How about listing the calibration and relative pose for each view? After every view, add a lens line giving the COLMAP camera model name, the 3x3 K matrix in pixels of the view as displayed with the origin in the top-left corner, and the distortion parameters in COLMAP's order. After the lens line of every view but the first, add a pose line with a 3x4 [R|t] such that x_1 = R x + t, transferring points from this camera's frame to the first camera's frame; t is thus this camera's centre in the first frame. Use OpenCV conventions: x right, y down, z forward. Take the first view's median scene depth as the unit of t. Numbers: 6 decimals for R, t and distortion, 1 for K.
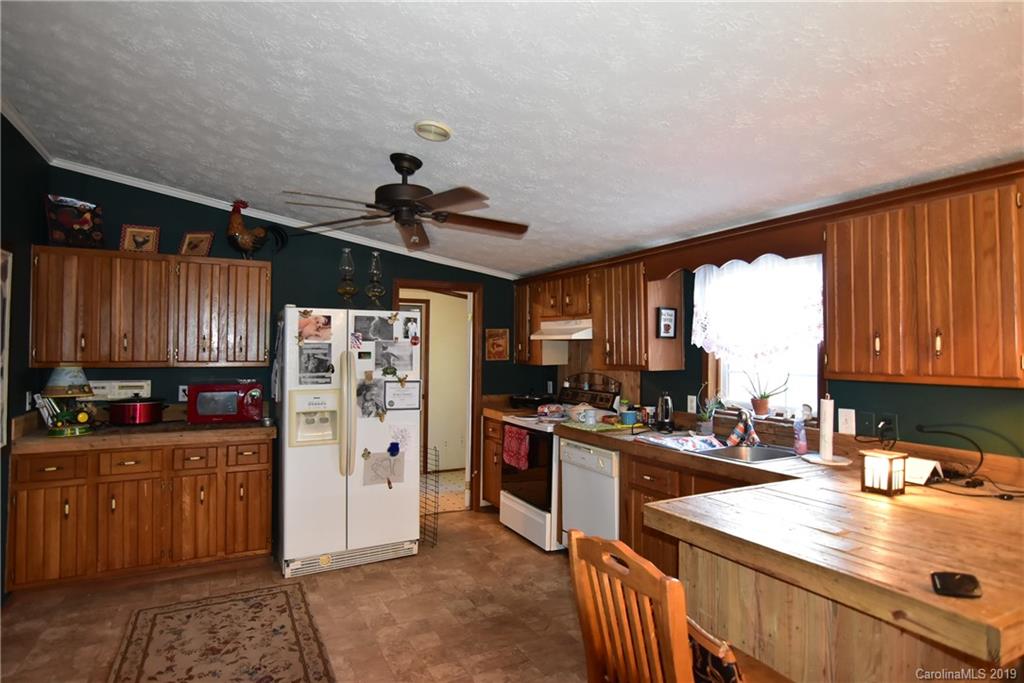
lens RADIAL K [[542.1, 0, 512.0], [0, 542.1, 341.5], [0, 0, 1]] dist [-0.014839, 0.001077]
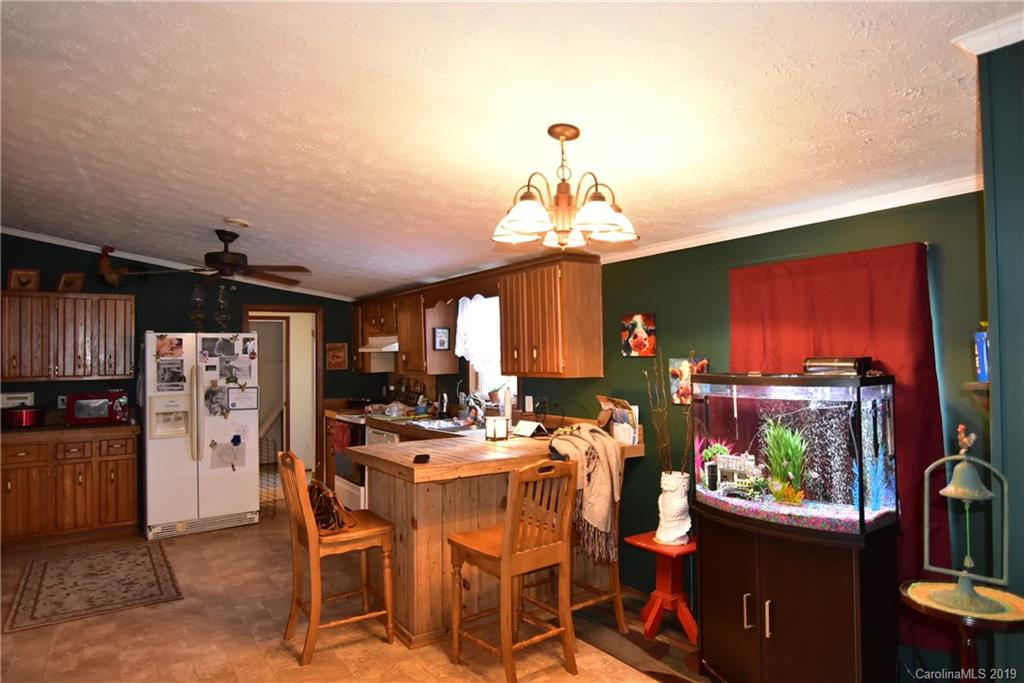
lens RADIAL K [[614.7, 0, 512.0], [0, 614.7, 341.5], [0, 0, 1]] dist [-0.035466, 0.013858]
pose [[0.993409, -0.019511, 0.112947, 0.283598], [0.020567, 0.999755, -0.008197, -0.011378], [-0.112760, 0.010466, 0.993567, -0.537943]]
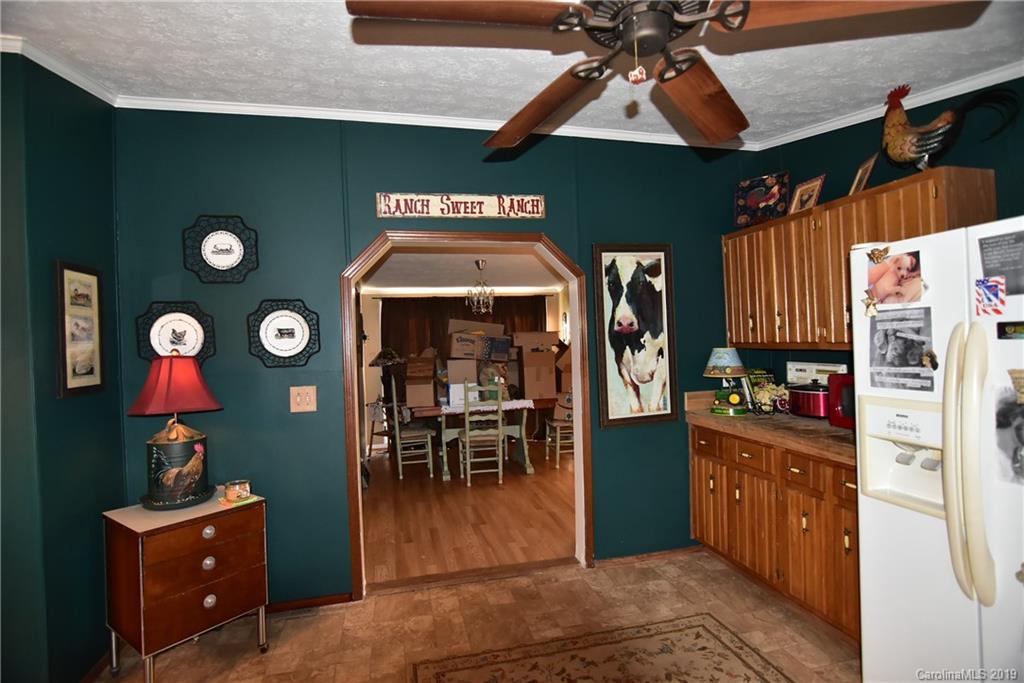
lens RADIAL K [[496.0, 0, 499.7], [0, 496.0, 337.4], [0, 0, 1]] dist [-0.027126, 0.000759]
pose [[-0.245744, -0.002192, -0.969332, 0.174091], [0.047622, 0.998763, -0.014332, 0.018068], [0.968164, -0.049684, -0.245336, 0.728195]]
